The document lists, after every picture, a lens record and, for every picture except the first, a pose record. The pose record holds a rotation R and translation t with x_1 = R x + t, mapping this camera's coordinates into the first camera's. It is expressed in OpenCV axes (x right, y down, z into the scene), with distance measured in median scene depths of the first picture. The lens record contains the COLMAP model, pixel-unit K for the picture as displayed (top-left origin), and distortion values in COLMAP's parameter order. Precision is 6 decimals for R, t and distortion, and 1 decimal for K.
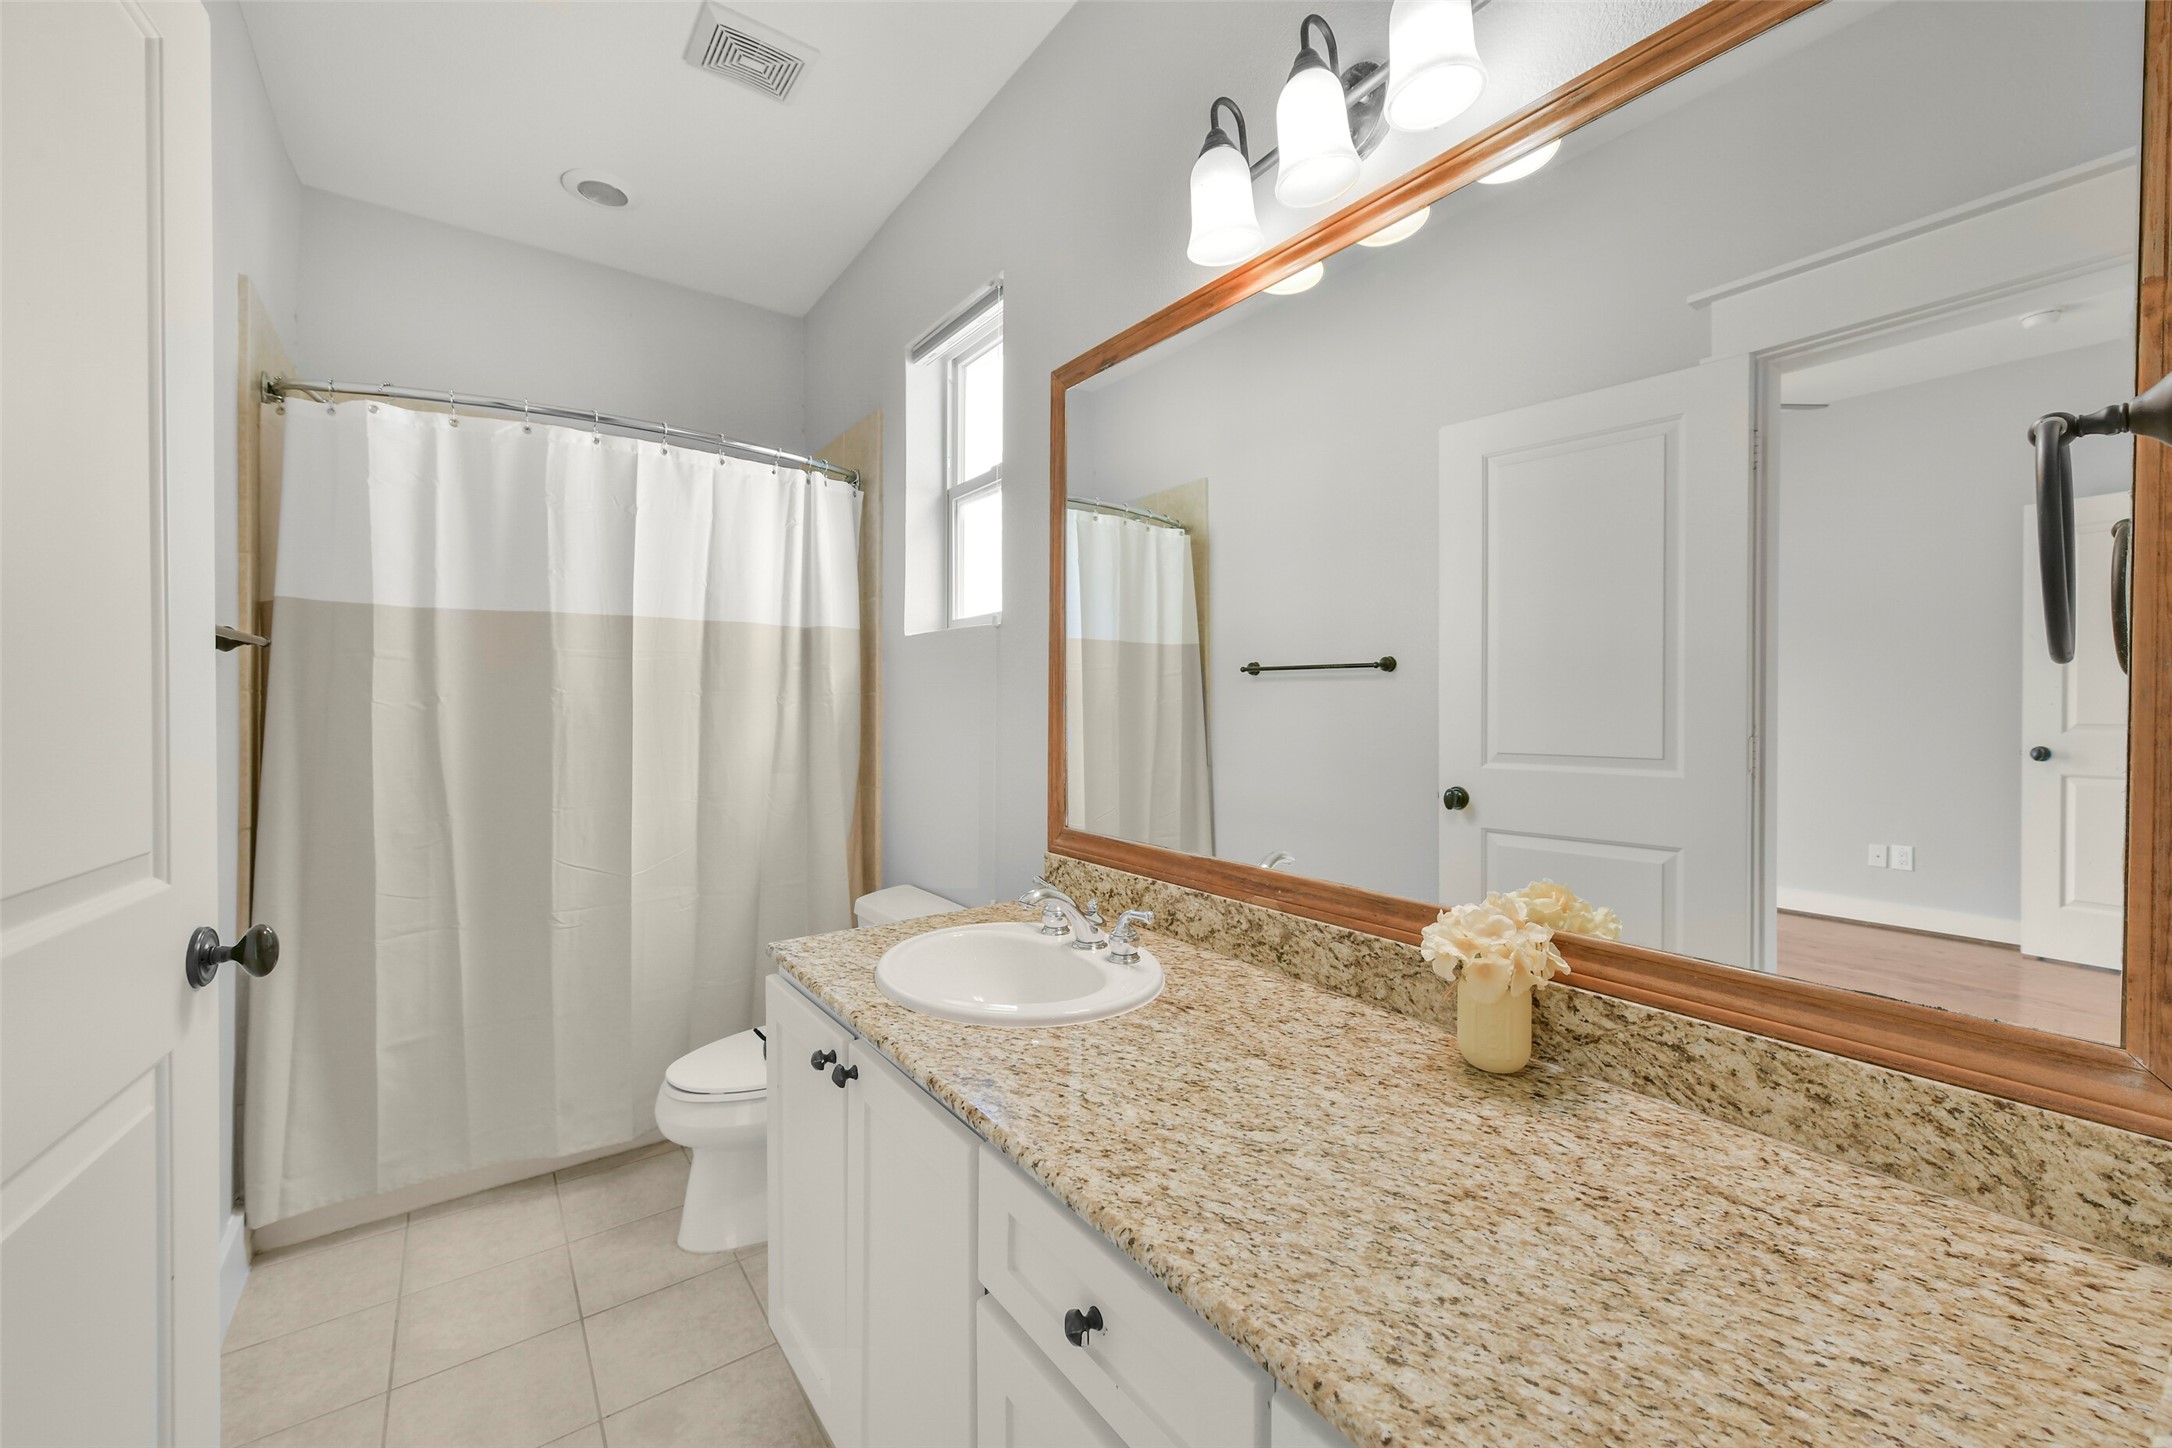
lens RADIAL K [[872.6, 0, 1080.0], [0, 872.6, 716.1], [0, 0, 1]] dist [-0.002789, 0.000821]
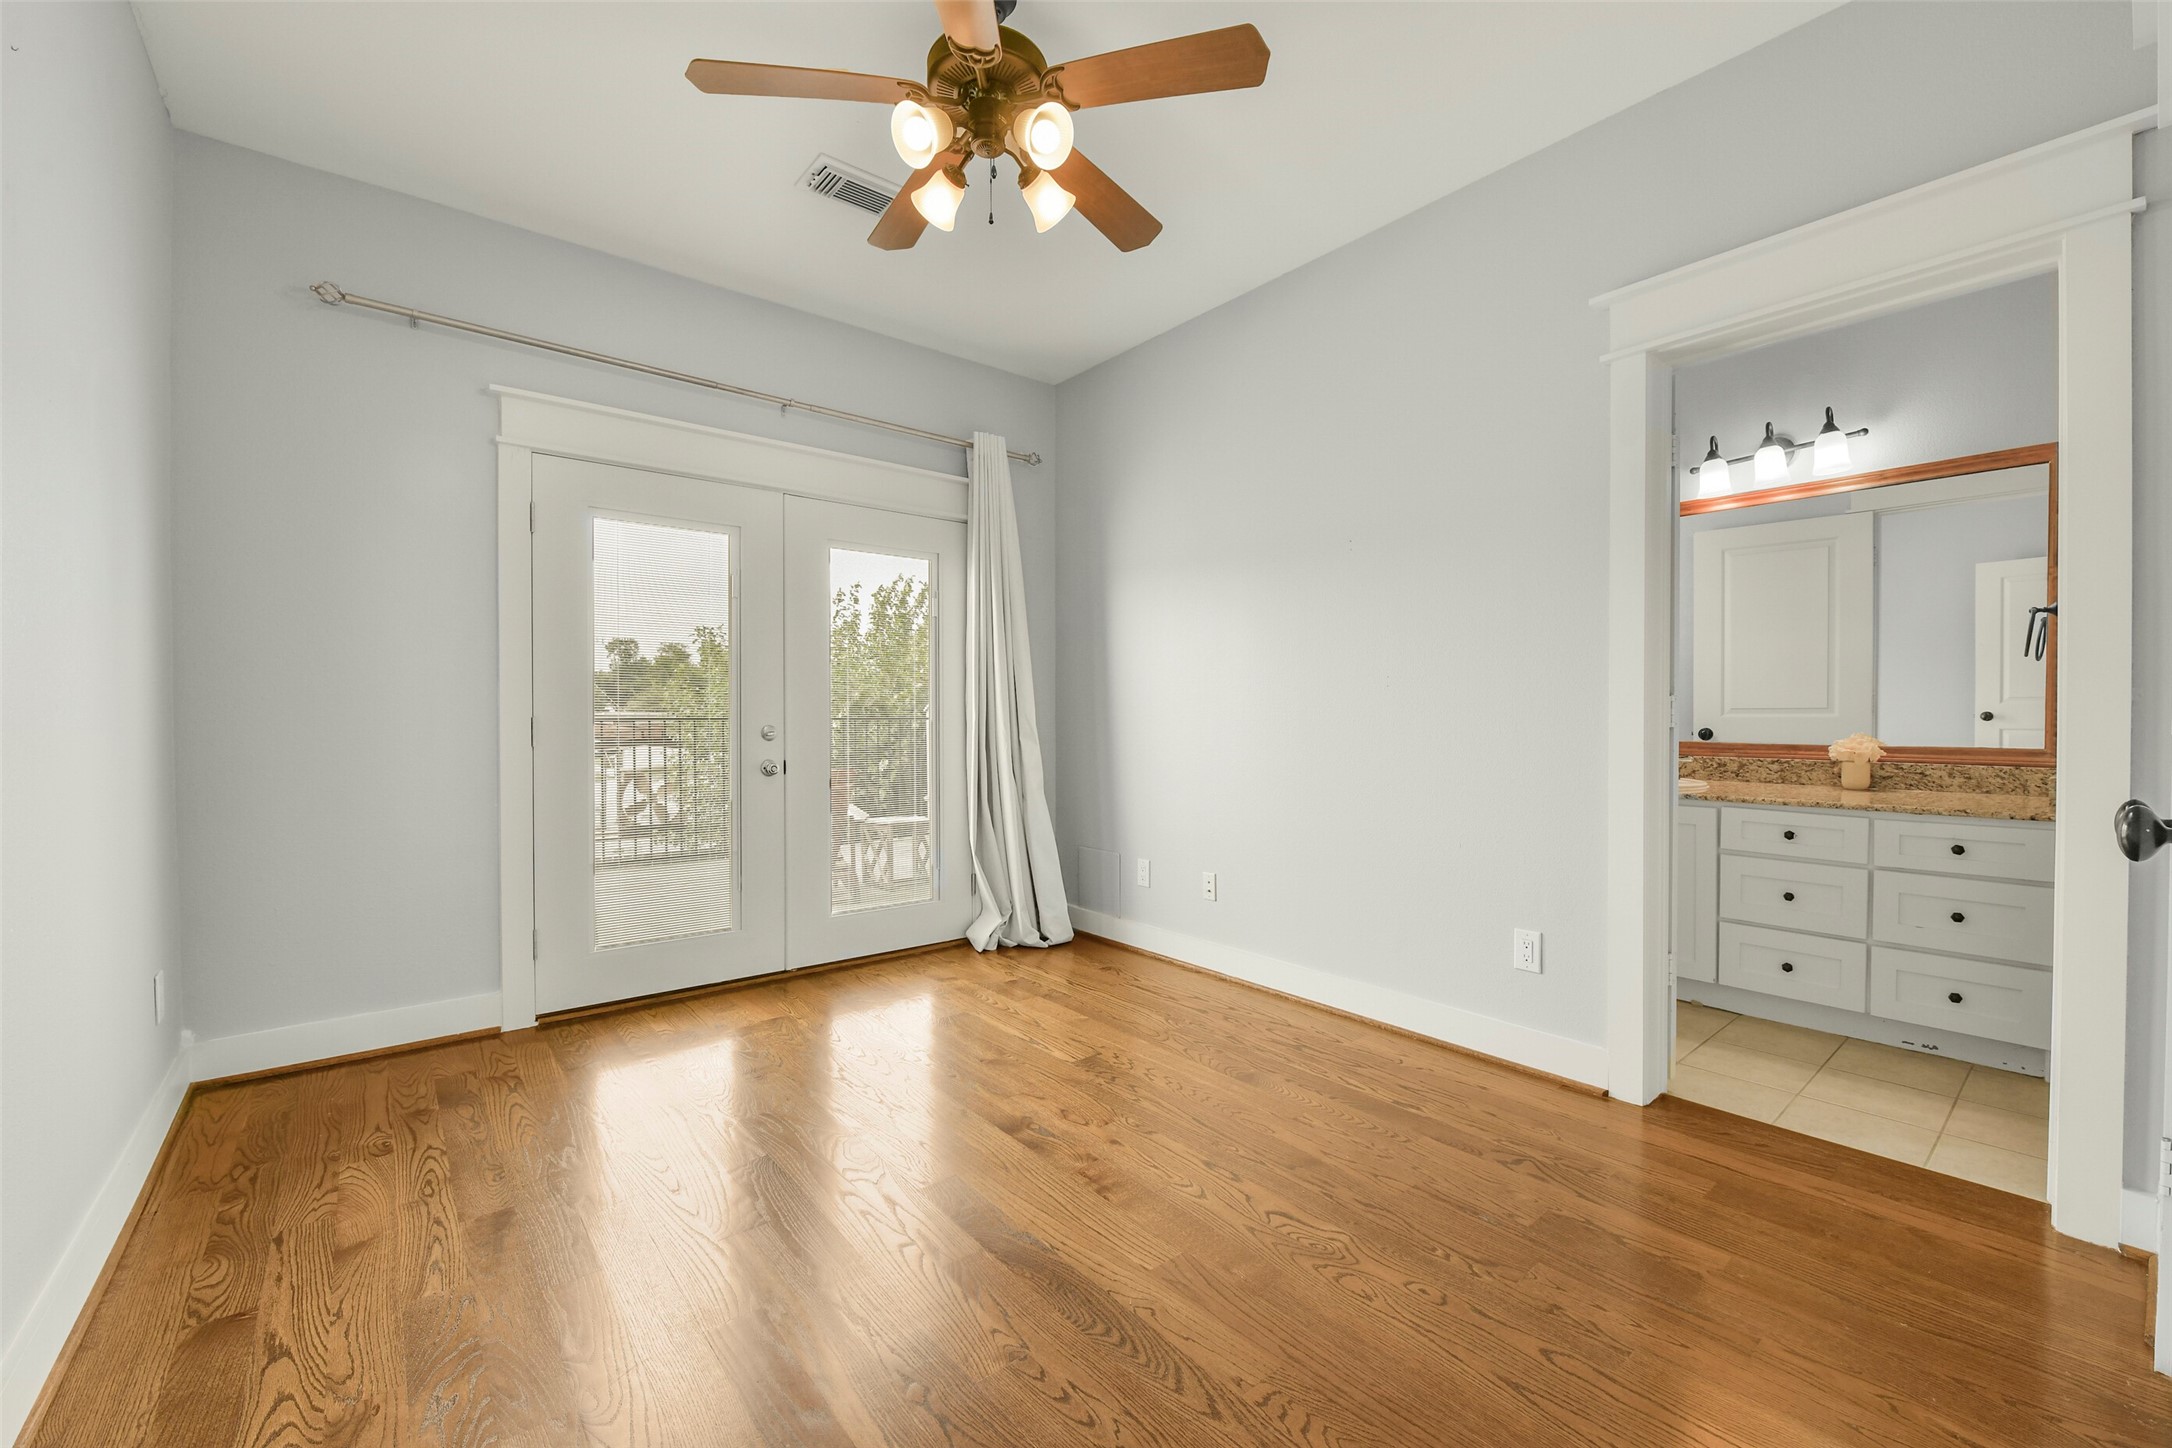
lens RADIAL K [[872.6, 0, 1084.1], [0, 872.6, 720.9], [0, 0, 1]] dist [-0.002789, 0.000821]
pose [[0.998643, -0.008834, 0.051315, -2.587086], [0.008677, 0.999957, 0.003271, 0.123786], [-0.051342, -0.002821, 0.998677, -2.098478]]
